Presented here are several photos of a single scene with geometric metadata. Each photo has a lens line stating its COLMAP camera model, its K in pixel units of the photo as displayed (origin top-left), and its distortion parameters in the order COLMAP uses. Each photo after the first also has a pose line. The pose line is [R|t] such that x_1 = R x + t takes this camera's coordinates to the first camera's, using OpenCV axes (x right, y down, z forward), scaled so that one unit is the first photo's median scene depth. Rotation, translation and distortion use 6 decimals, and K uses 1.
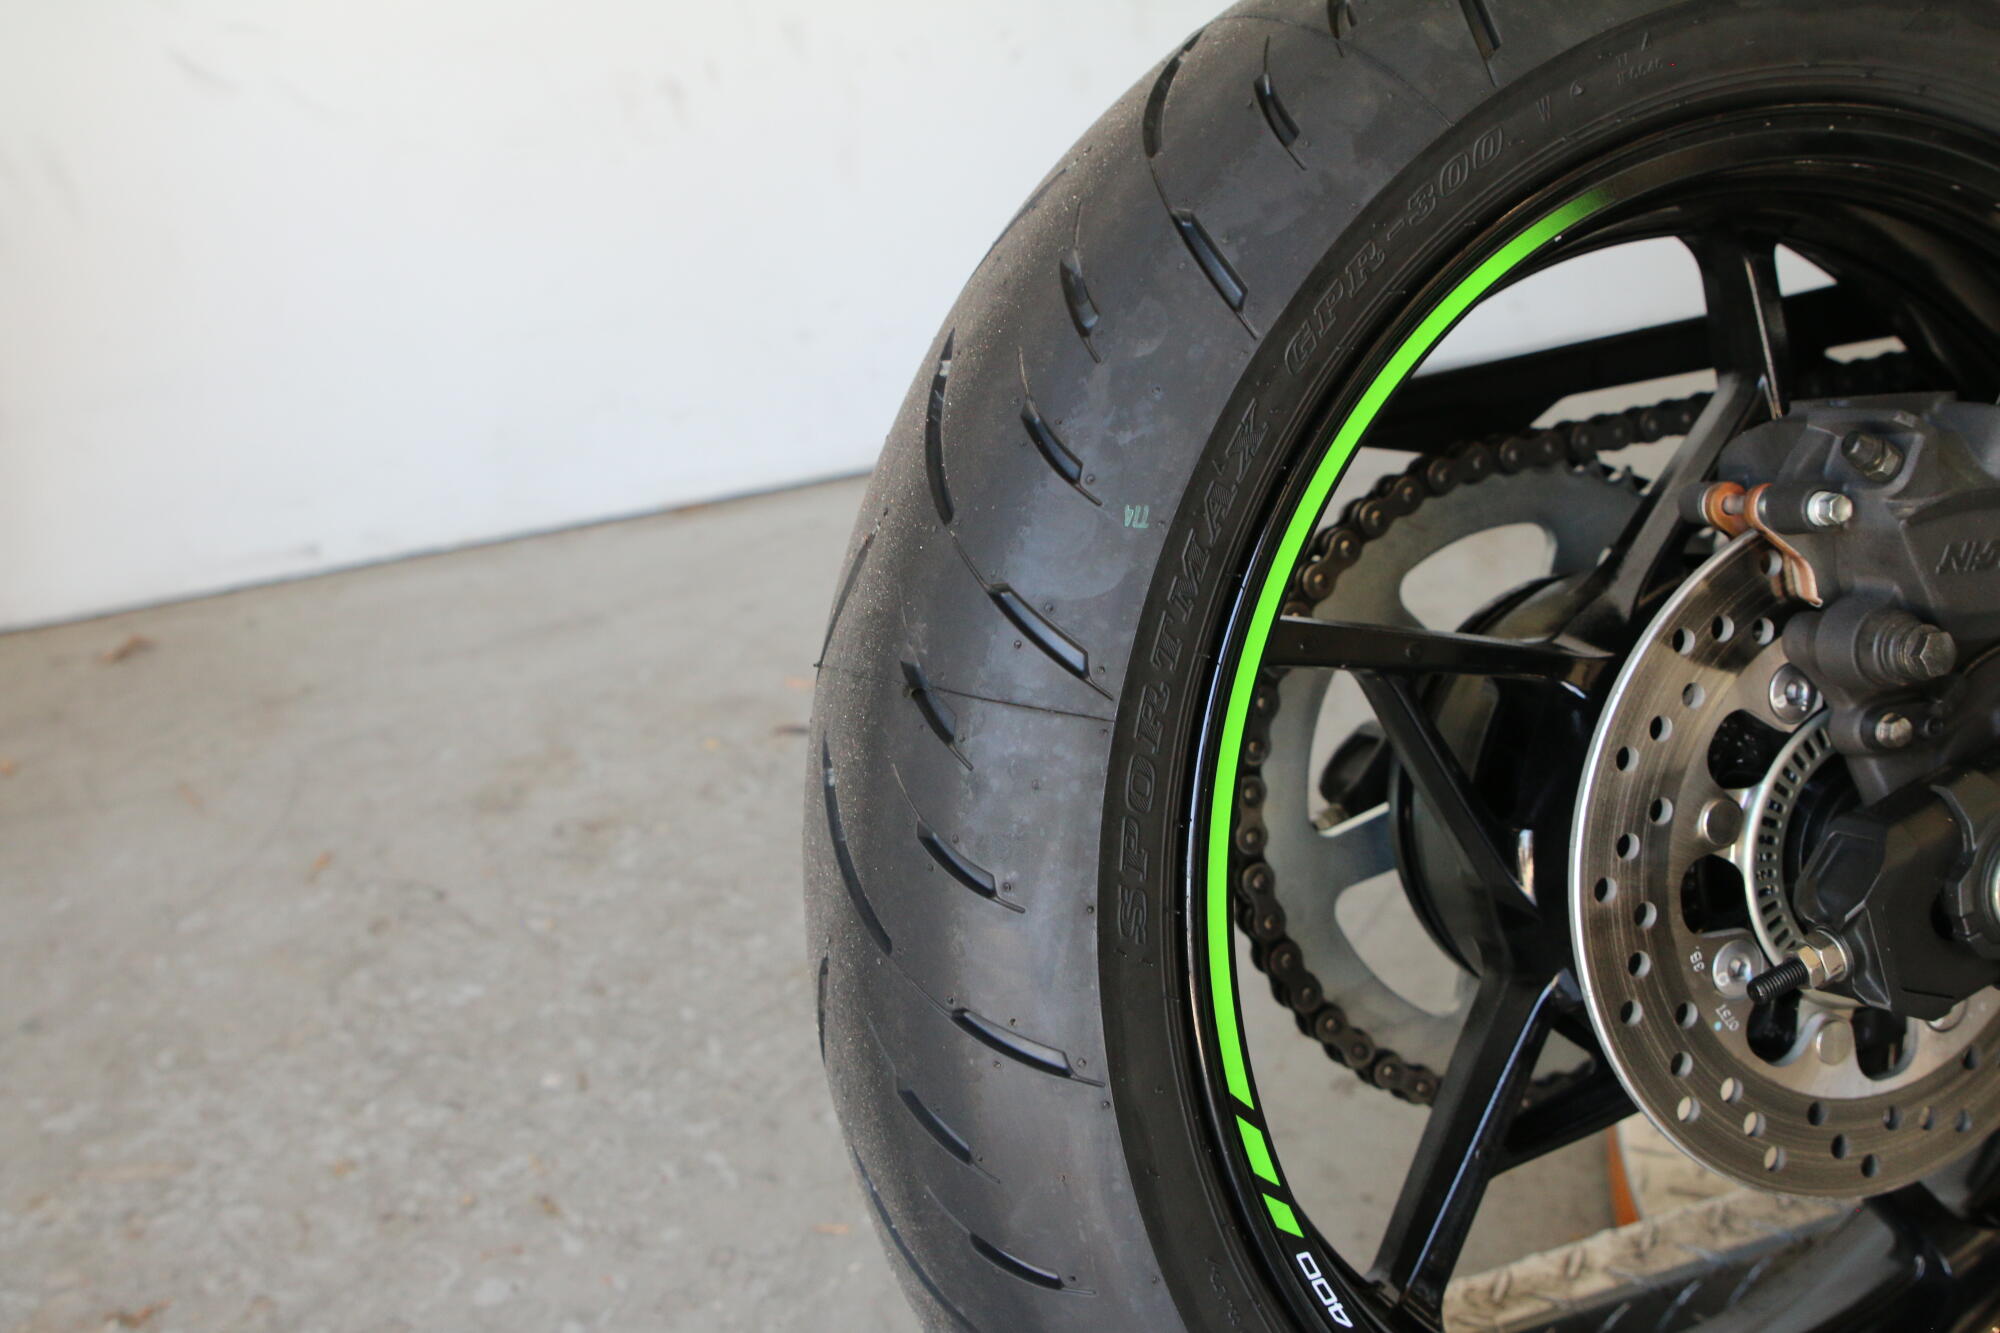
lens RADIAL K [[2518.6, 0, 998.4], [0, 2518.6, 641.4], [0, 0, 1]] dist [-0.111232, 0.123795]
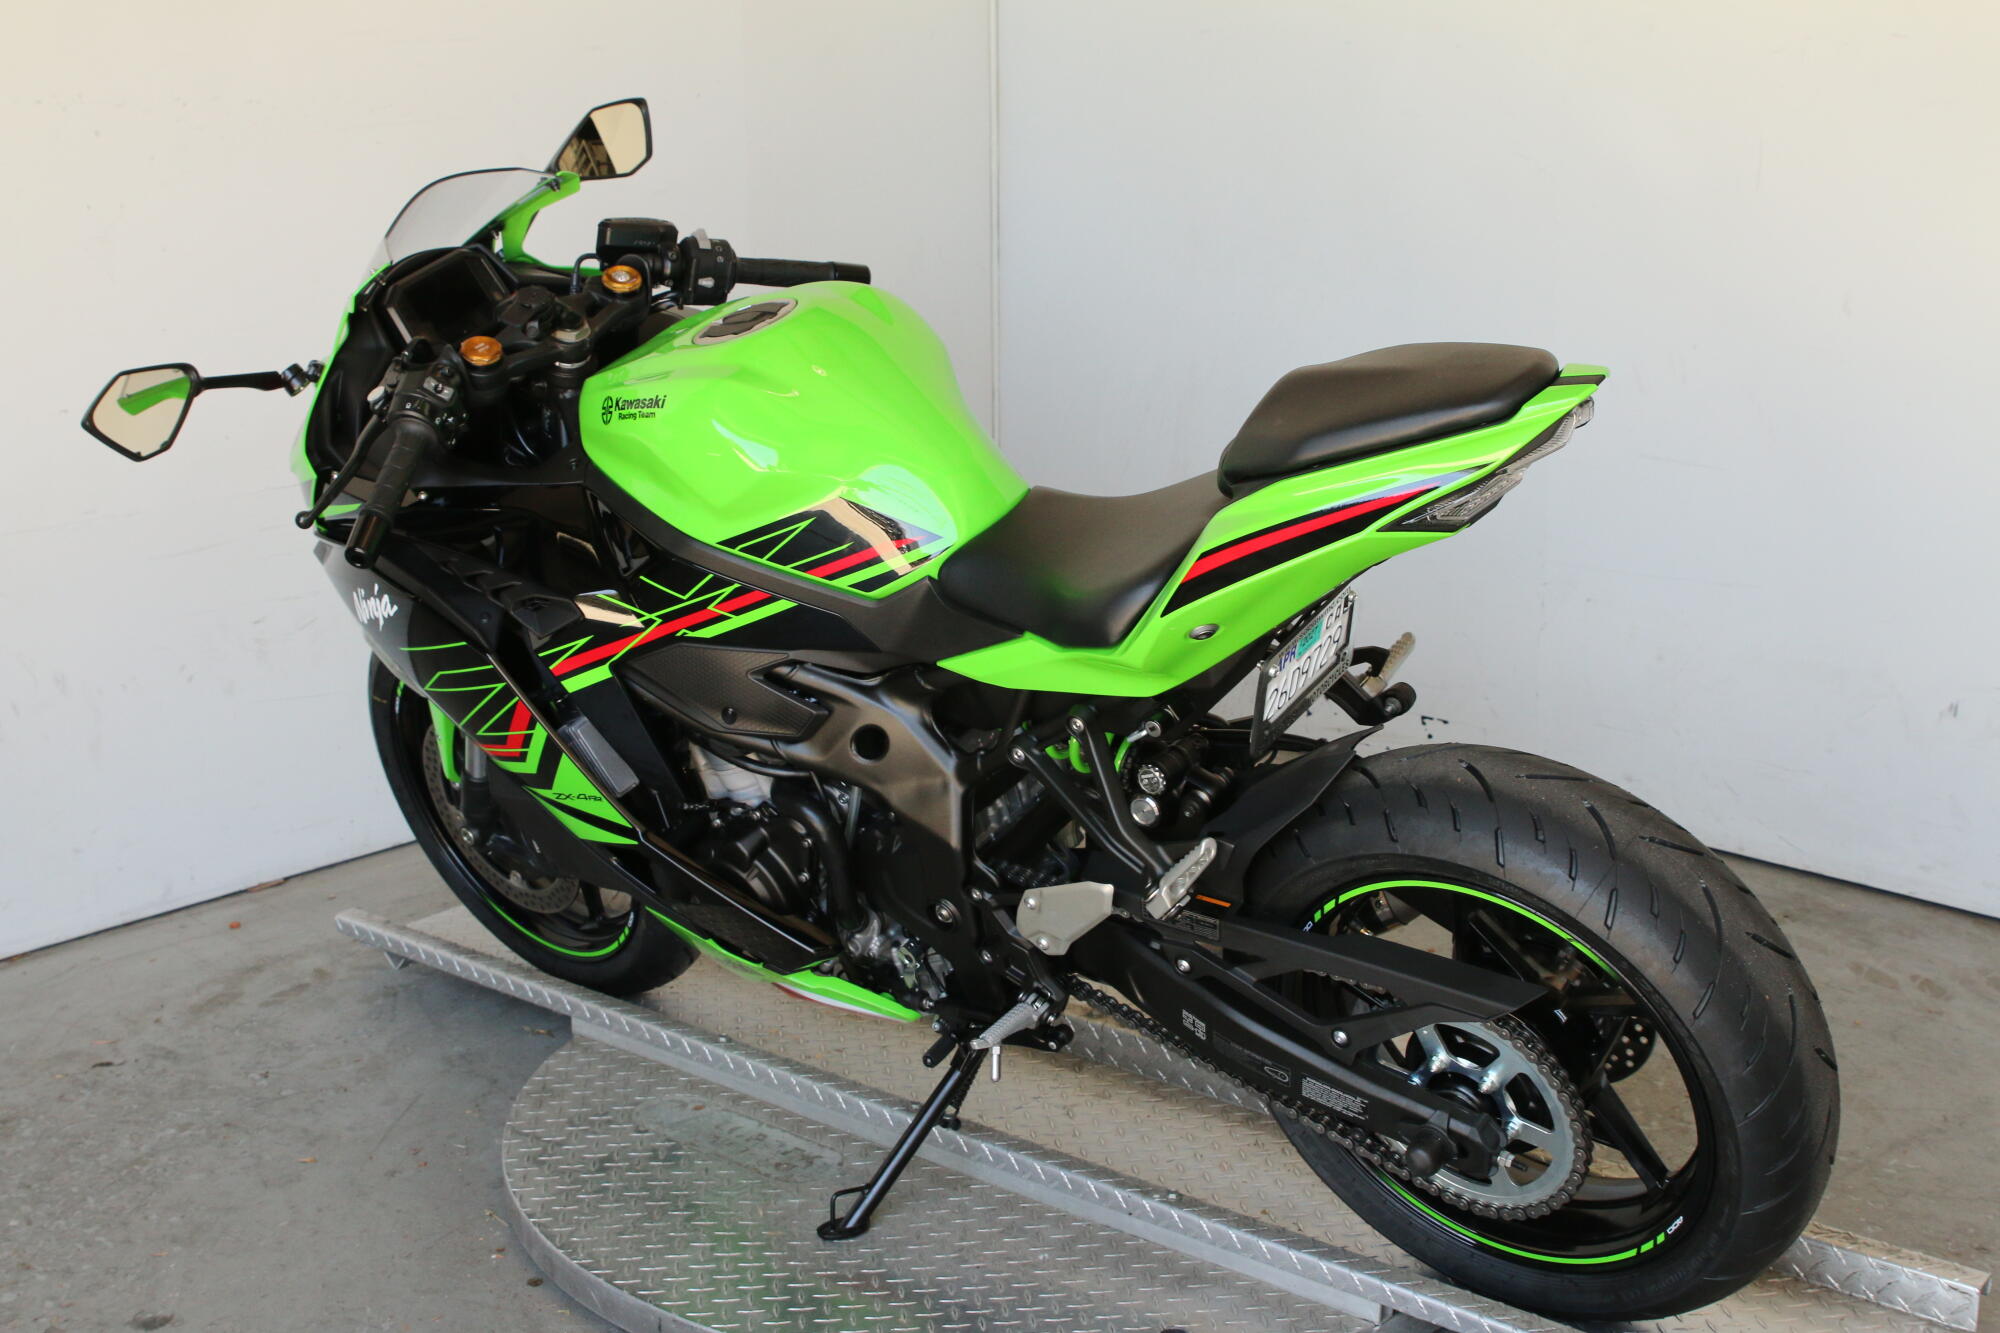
lens RADIAL K [[2542.4, 0, 994.6], [0, 2542.4, 641.7], [0, 0, 1]] dist [-0.110727, 0.134965]
pose [[0.946525, -0.078450, 0.312947, -0.016743], [0.128205, 0.981572, -0.141703, 0.104433], [-0.296064, 0.174246, 0.939140, -1.393155]]
